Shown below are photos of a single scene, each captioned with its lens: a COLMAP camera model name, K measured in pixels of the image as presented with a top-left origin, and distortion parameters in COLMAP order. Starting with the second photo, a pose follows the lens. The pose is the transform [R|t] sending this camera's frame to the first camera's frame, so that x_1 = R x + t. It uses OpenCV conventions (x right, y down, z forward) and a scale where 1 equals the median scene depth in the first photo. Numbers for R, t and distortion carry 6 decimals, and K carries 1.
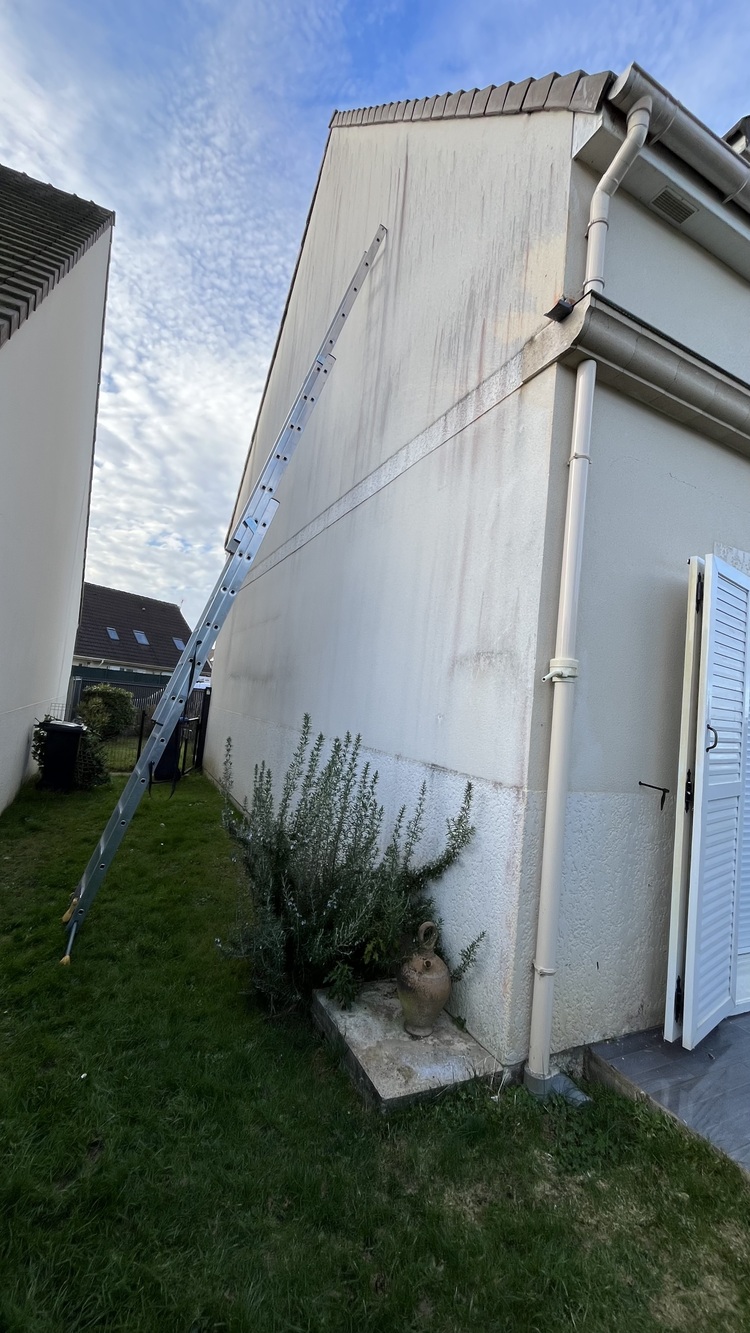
lens RADIAL K [[533.9, 0, 377.9], [0, 533.9, 669.2], [0, 0, 1]] dist [-0.003056, -0.000212]
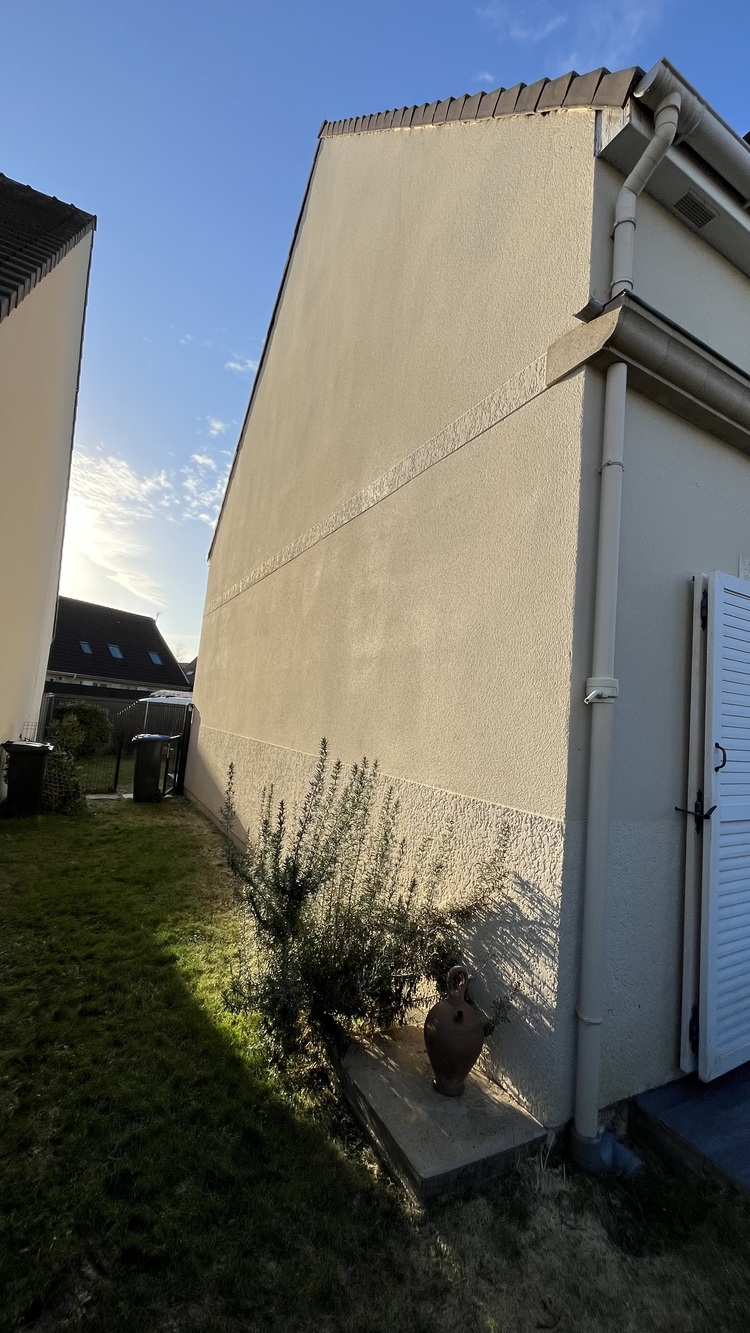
lens RADIAL K [[533.9, 0, 372.9], [0, 533.9, 668.8], [0, 0, 1]] dist [-0.003056, -0.000212]
pose [[0.999260, -0.003669, 0.038298, -0.079690], [0.004605, 0.999692, -0.024385, -0.012623], [-0.038196, 0.024544, 0.998969, 0.077362]]
